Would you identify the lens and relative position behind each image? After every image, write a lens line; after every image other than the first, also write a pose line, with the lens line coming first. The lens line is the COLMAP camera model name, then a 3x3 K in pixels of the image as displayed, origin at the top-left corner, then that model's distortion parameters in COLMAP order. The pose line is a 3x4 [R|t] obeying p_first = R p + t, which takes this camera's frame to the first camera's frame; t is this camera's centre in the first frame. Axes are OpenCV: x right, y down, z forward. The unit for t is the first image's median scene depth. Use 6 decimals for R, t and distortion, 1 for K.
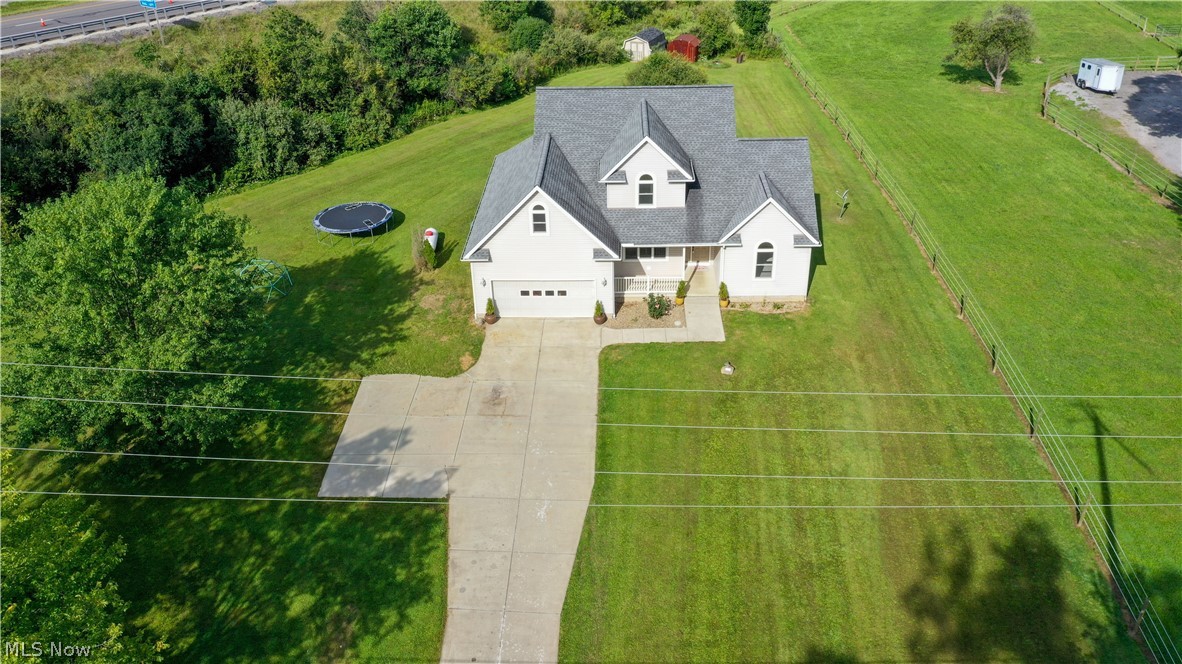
lens RADIAL K [[944.7, 0, 591.3], [0, 944.7, 320.2], [0, 0, 1]] dist [-0.000956, -0.005093]
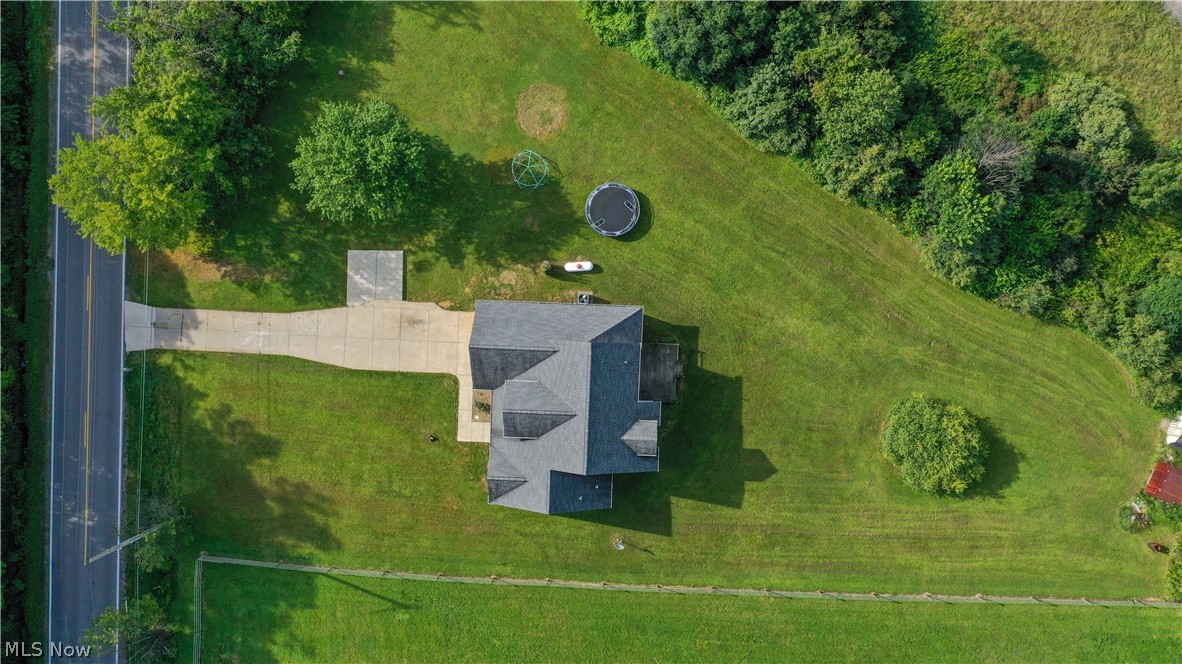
lens RADIAL K [[944.7, 0, 591.3], [0, 944.7, 320.2], [0, 0, 1]] dist [-0.000956, -0.005093]
pose [[-0.007564, 0.997404, 0.071606, -0.227730], [-0.454960, -0.067200, 0.887973, -1.703038], [0.890480, -0.025861, 0.454287, 0.373484]]
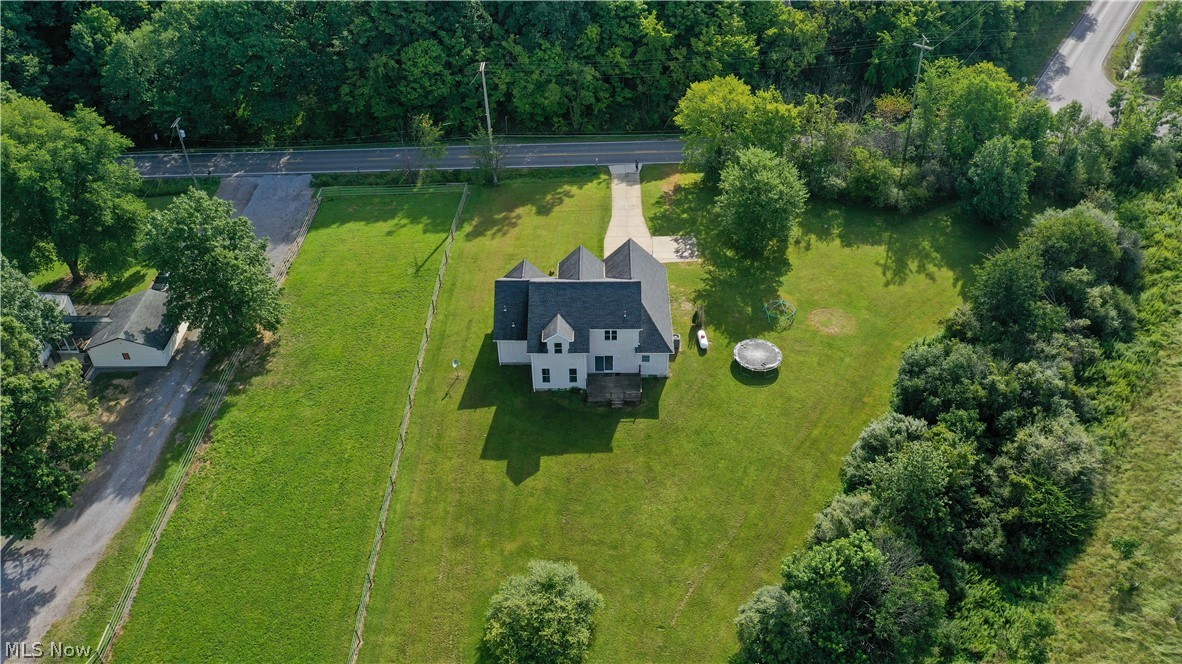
lens RADIAL K [[944.7, 0, 591.3], [0, 944.7, 320.2], [0, 0, 1]] dist [-0.000956, -0.005093]
pose [[-0.996652, 0.075175, 0.032158, -0.030698], [0.059636, 0.399279, 0.914888, -1.994936], [0.055936, 0.913742, -0.402425, 1.933257]]
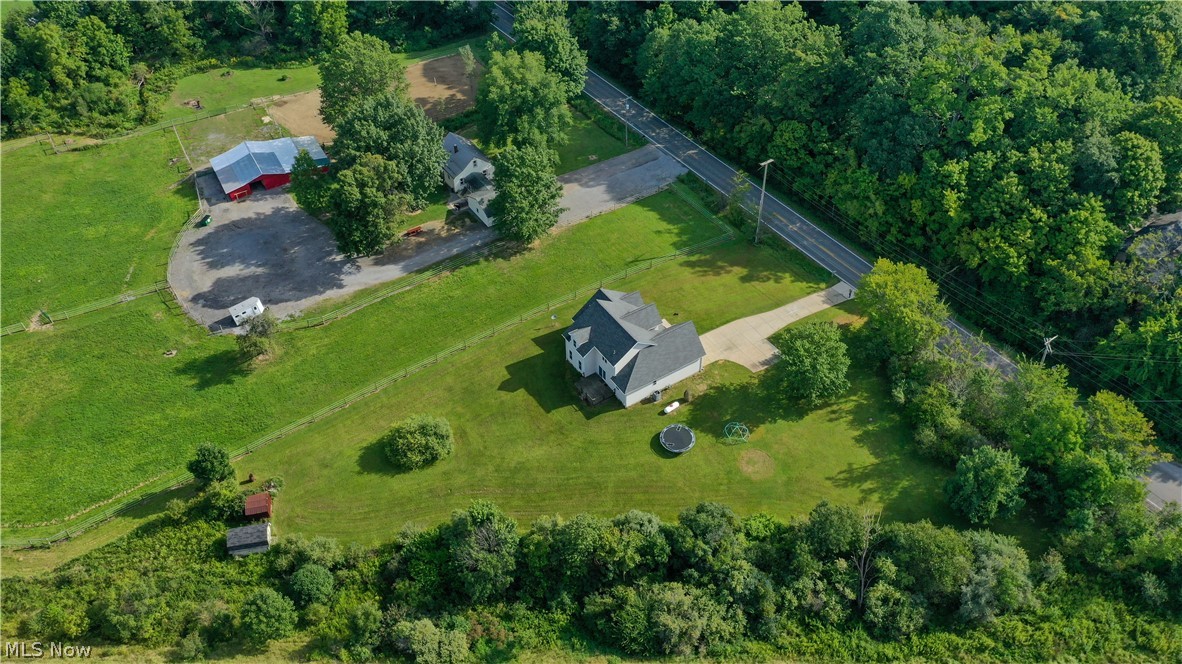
lens RADIAL K [[944.7, 0, 591.3], [0, 944.7, 320.2], [0, 0, 1]] dist [-0.000956, -0.005093]
pose [[-0.559052, -0.502422, 0.659570, -1.795989], [0.441080, 0.493377, 0.749685, -2.450448], [-0.702075, 0.710036, -0.054215, 1.302920]]
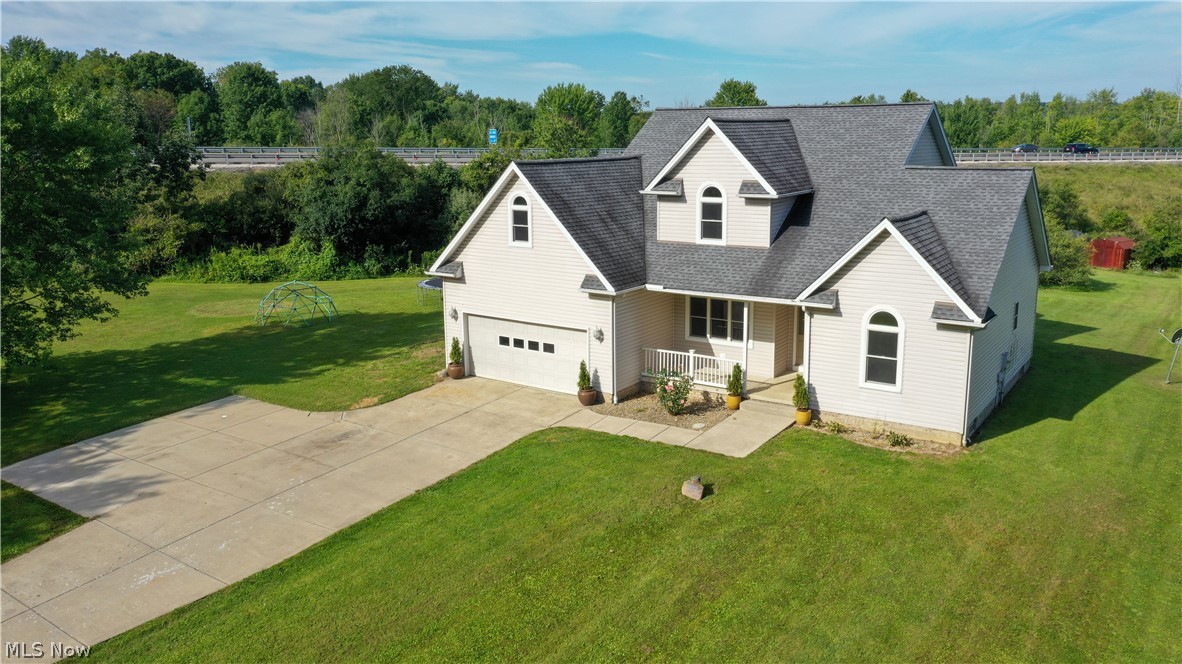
lens RADIAL K [[944.7, 0, 591.3], [0, 944.7, 320.2], [0, 0, 1]] dist [-0.000956, -0.005093]
pose [[0.839853, 0.122059, -0.528912, 0.331304], [-0.278503, 0.933258, -0.226861, 0.091482], [0.465921, 0.337834, 0.817793, 0.480918]]
